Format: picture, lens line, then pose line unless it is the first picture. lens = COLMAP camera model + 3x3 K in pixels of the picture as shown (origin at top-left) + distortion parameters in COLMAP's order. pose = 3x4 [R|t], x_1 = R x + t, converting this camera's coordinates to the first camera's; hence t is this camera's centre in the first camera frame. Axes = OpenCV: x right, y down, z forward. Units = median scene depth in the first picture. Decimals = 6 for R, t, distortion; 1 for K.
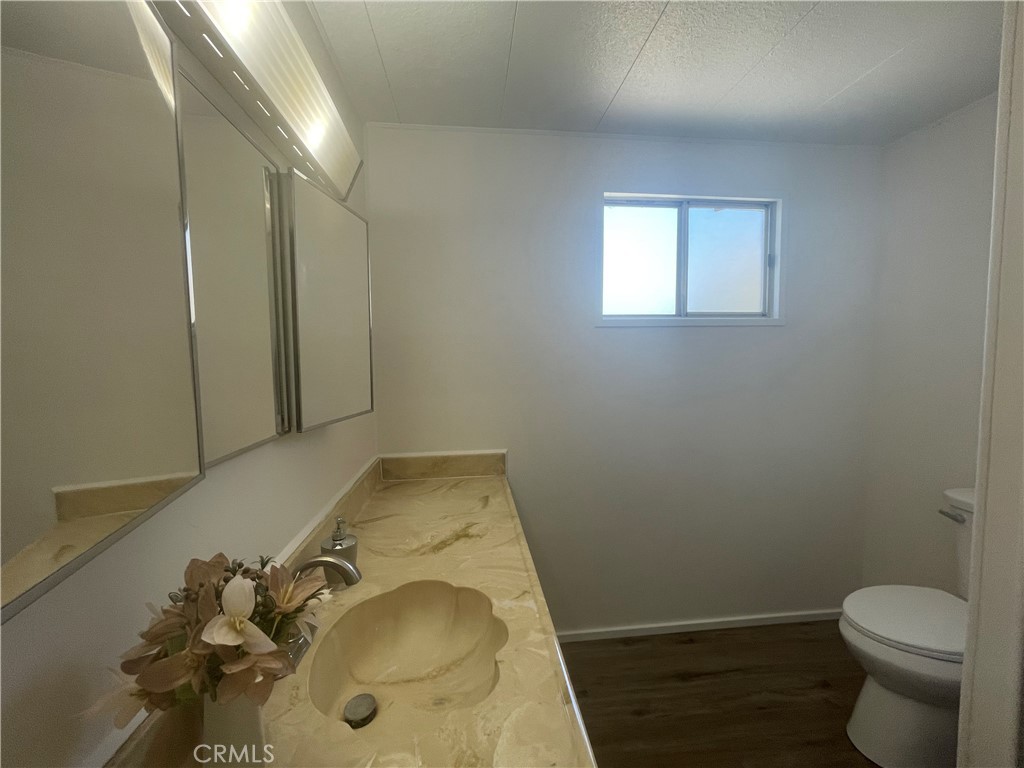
lens RADIAL K [[412.8, 0, 511.4], [0, 412.8, 385.4], [0, 0, 1]] dist [-0.002305, 0.000303]
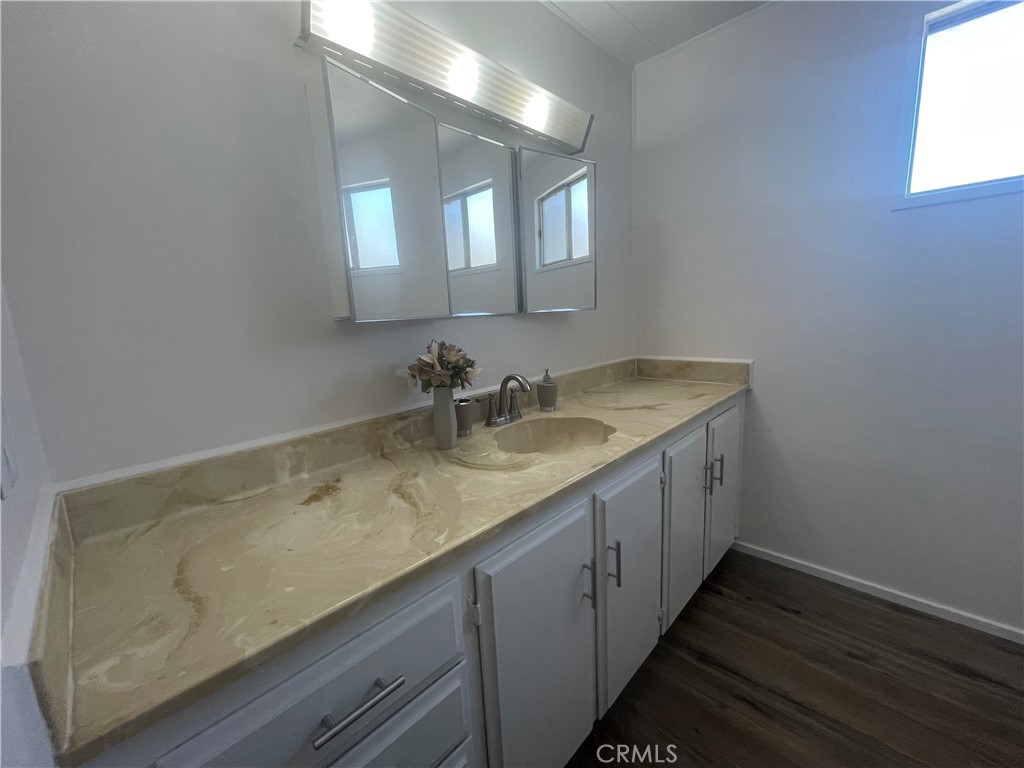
lens RADIAL K [[412.8, 0, 516.9], [0, 412.8, 379.9], [0, 0, 1]] dist [-0.002305, 0.000303]
pose [[0.652774, 0.106310, -0.750056, 0.397449], [-0.012330, 0.991464, 0.129795, 0.089546], [0.757452, -0.075479, 0.648513, -0.072091]]
